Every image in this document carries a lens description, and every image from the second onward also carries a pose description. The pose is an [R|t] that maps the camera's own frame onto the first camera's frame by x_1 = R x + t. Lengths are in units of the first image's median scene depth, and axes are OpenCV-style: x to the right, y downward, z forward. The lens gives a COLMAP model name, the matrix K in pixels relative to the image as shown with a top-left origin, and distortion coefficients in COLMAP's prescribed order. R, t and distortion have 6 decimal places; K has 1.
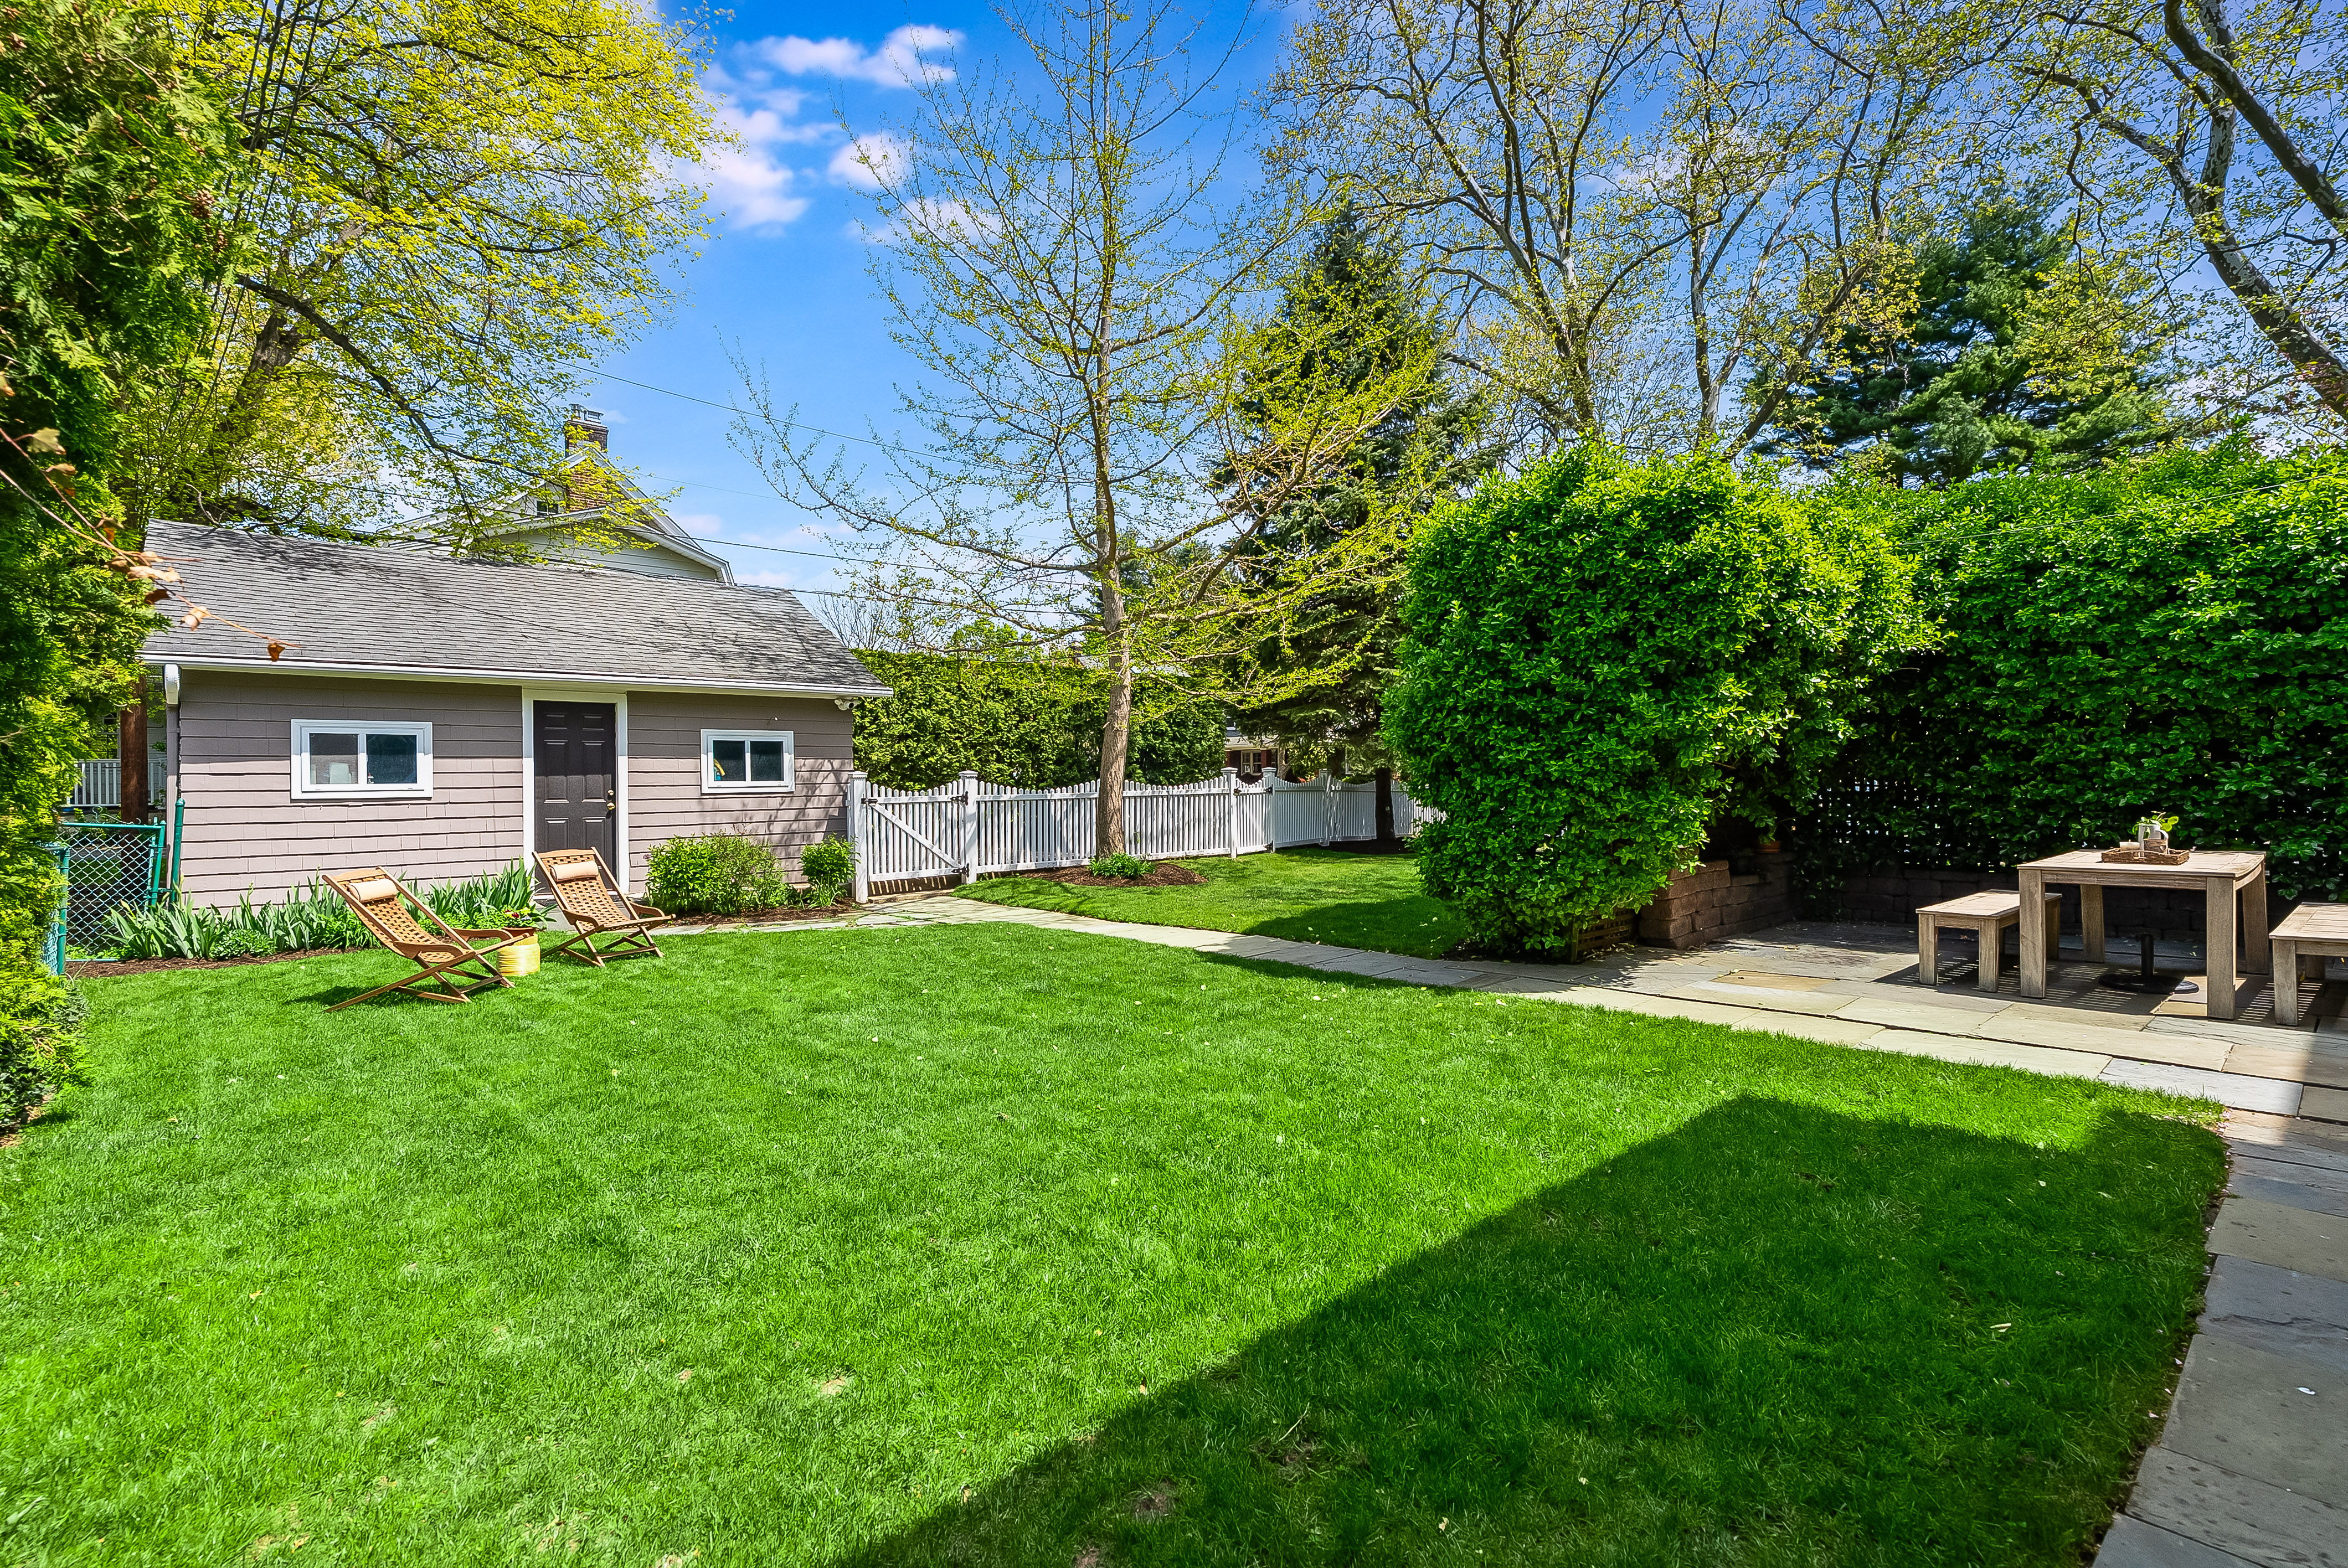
lens RADIAL K [[1062.0, 0, 1194.9], [0, 1062.0, 783.4], [0, 0, 1]] dist [-0.005696, -0.000402]
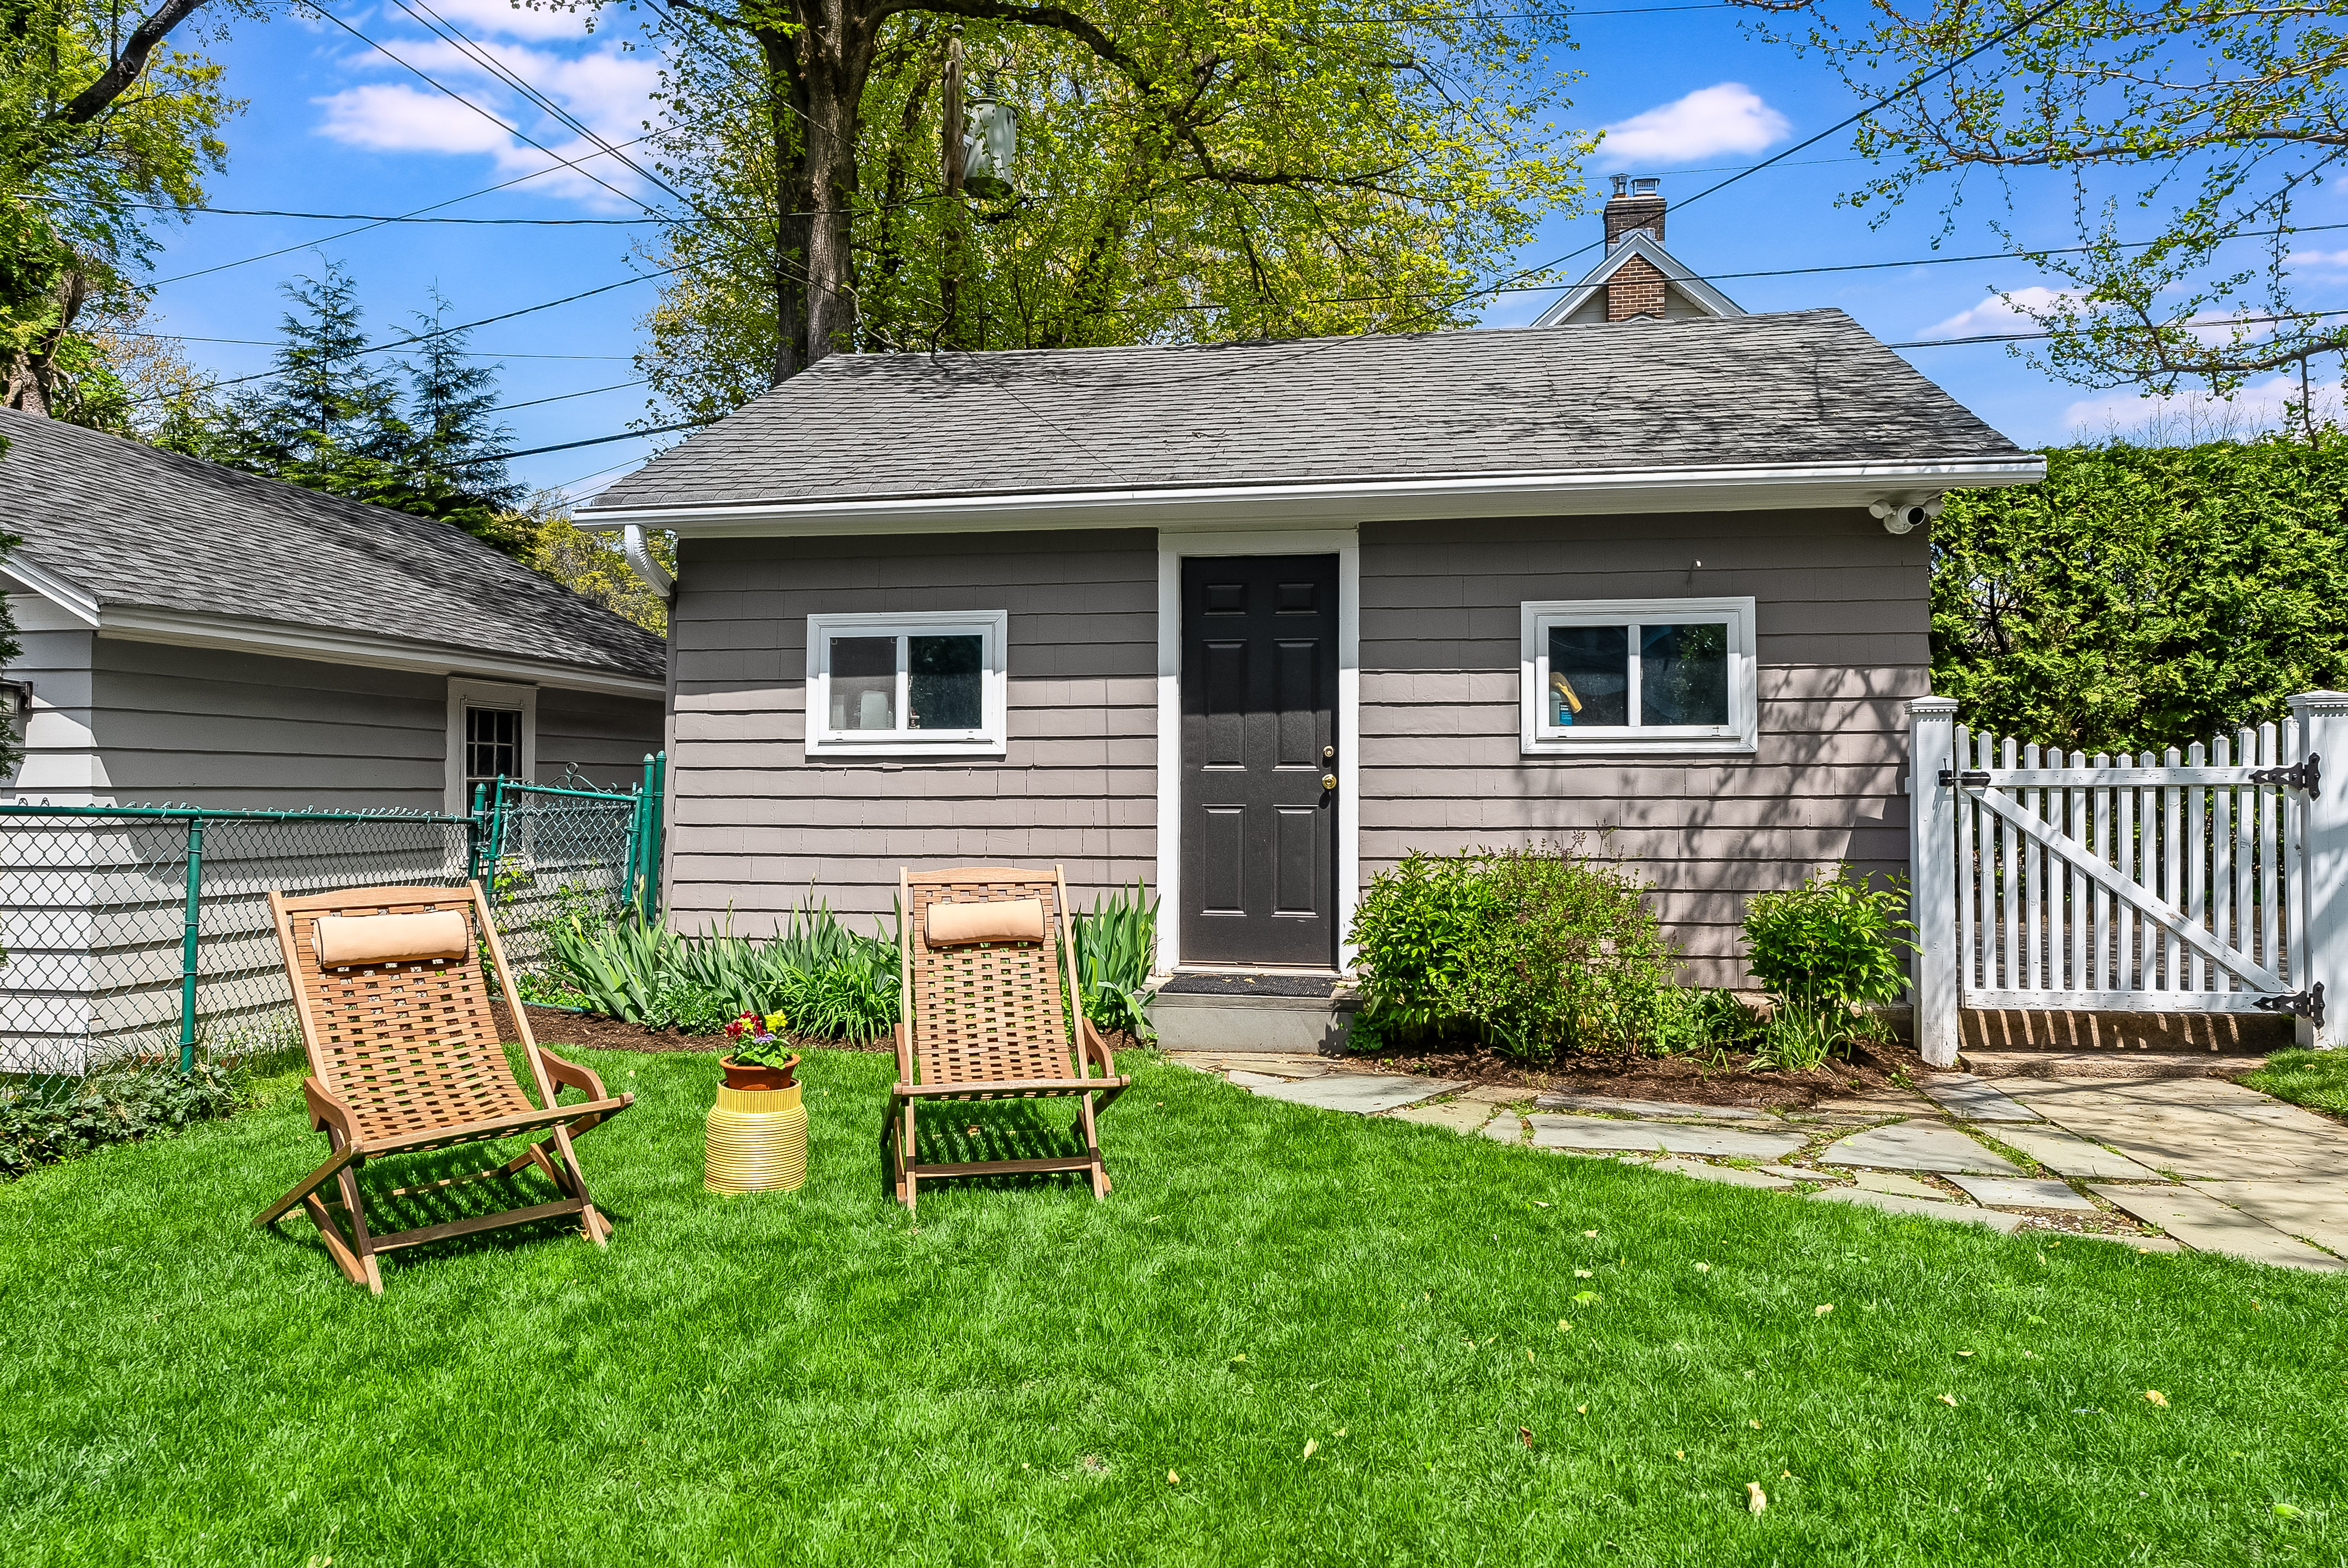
lens RADIAL K [[1503.5, 0, 1167.0], [0, 1503.5, 784.1], [0, 0, 1]] dist [-0.006766, 0.004255]
pose [[0.609729, 0.003510, -0.792602, -0.079972], [-0.010428, 0.999939, -0.003593, 0.024556], [0.792542, 0.010456, 0.609728, 0.523897]]
